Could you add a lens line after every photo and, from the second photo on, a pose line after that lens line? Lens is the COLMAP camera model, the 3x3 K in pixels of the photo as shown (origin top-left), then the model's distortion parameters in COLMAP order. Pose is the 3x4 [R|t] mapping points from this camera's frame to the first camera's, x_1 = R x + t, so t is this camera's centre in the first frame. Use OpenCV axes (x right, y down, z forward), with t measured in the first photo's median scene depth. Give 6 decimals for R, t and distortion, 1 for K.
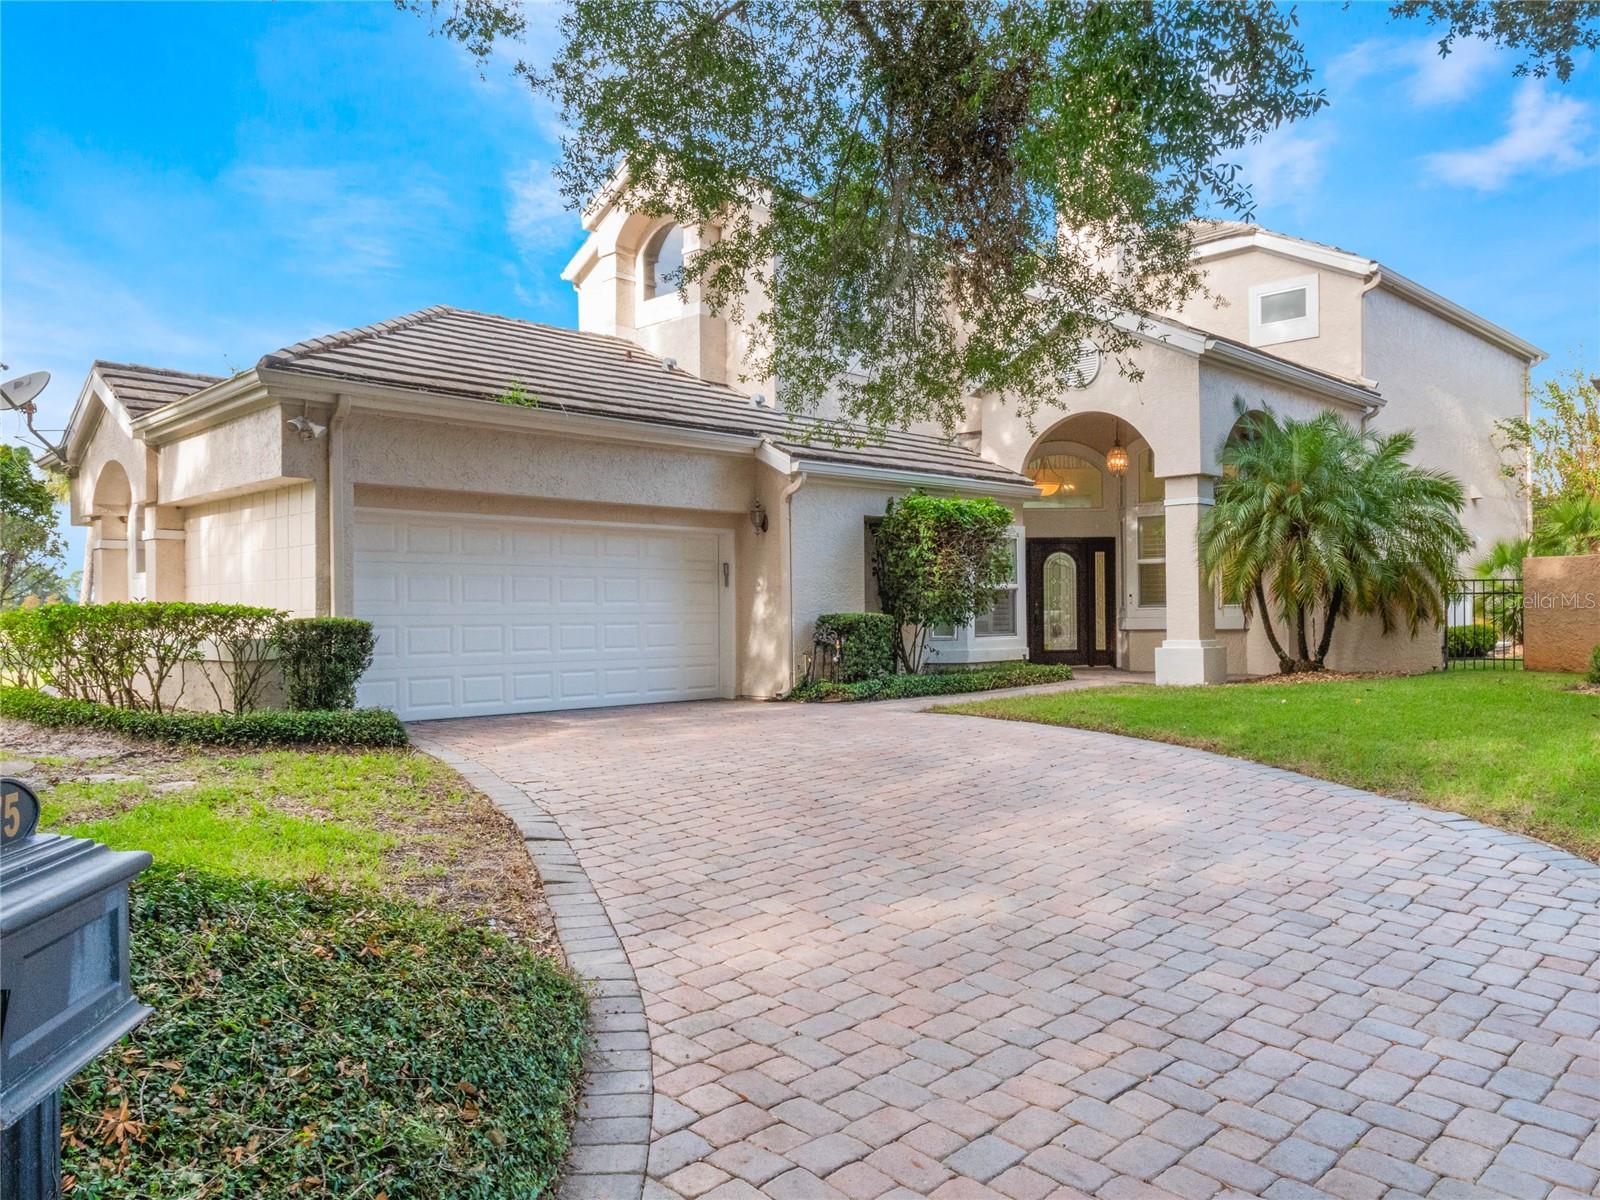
lens RADIAL K [[1103.9, 0, 804.1], [0, 1103.9, 600.3], [0, 0, 1]] dist [0.002453, -0.004151]
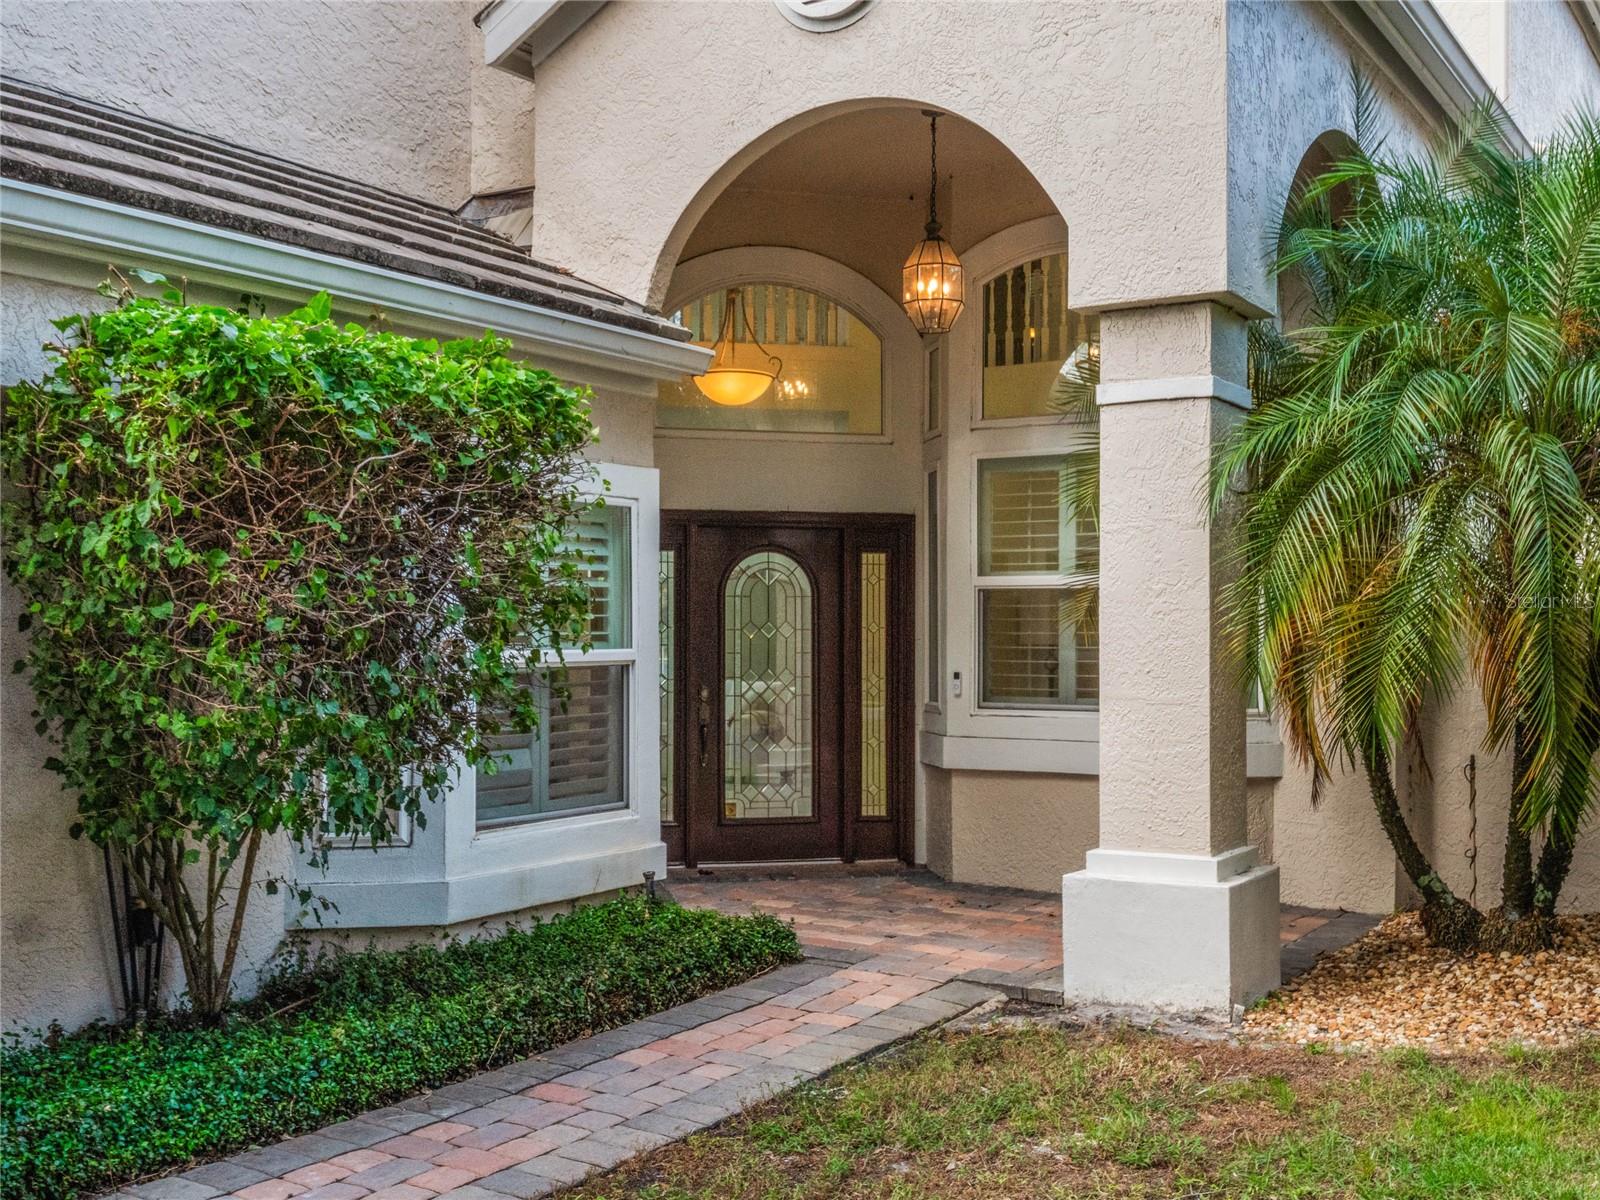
lens RADIAL K [[1774.0, 0, 796.3], [0, 1774.0, 616.9], [0, 0, 1]] dist [0.015433, 0.000000]
pose [[0.972978, 0.011540, 0.230608, 0.138194], [-0.010322, 0.999926, -0.006487, -0.023928], [-0.230666, 0.003932, 0.973025, 0.559444]]
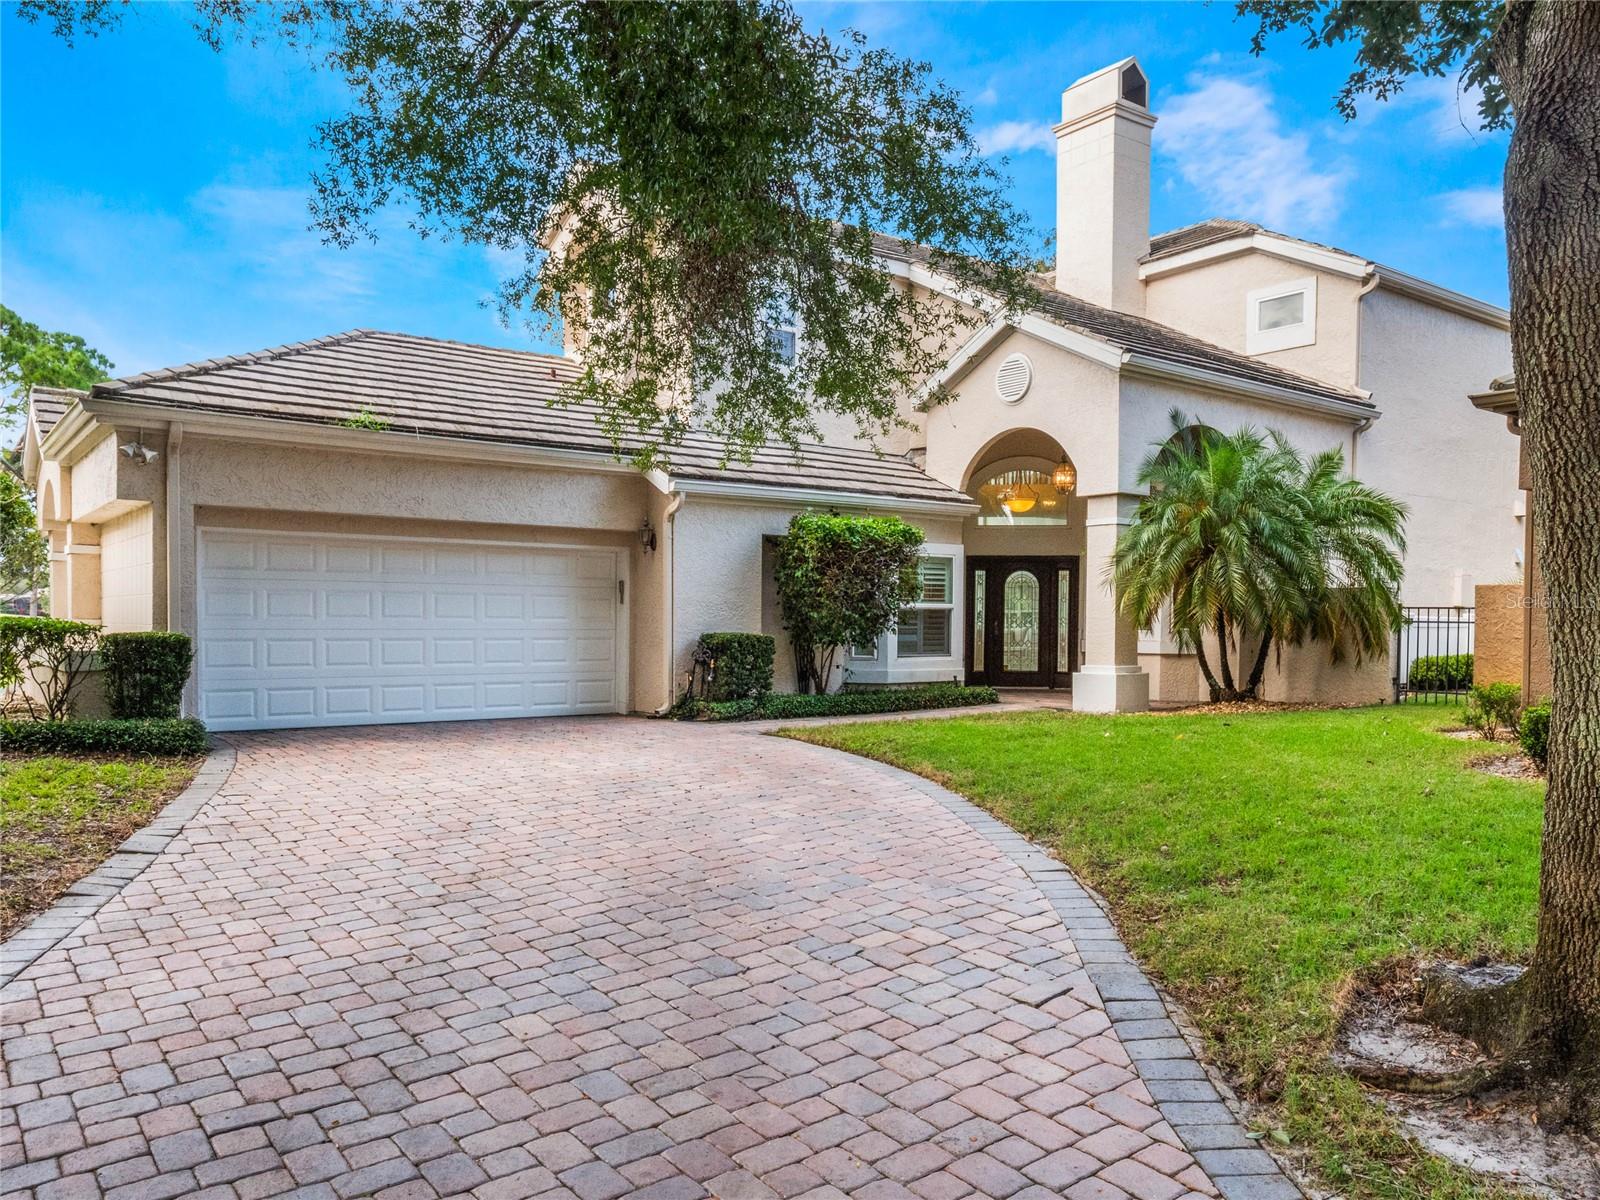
lens RADIAL K [[1103.9, 0, 782.6], [0, 1103.9, 640.1], [0, 0, 1]] dist [0.002453, -0.004151]
pose [[0.992795, 0.018312, -0.118415, 0.183484], [-0.014879, 0.999445, 0.029809, -0.010727], [0.118895, -0.027832, 0.992517, 0.007629]]
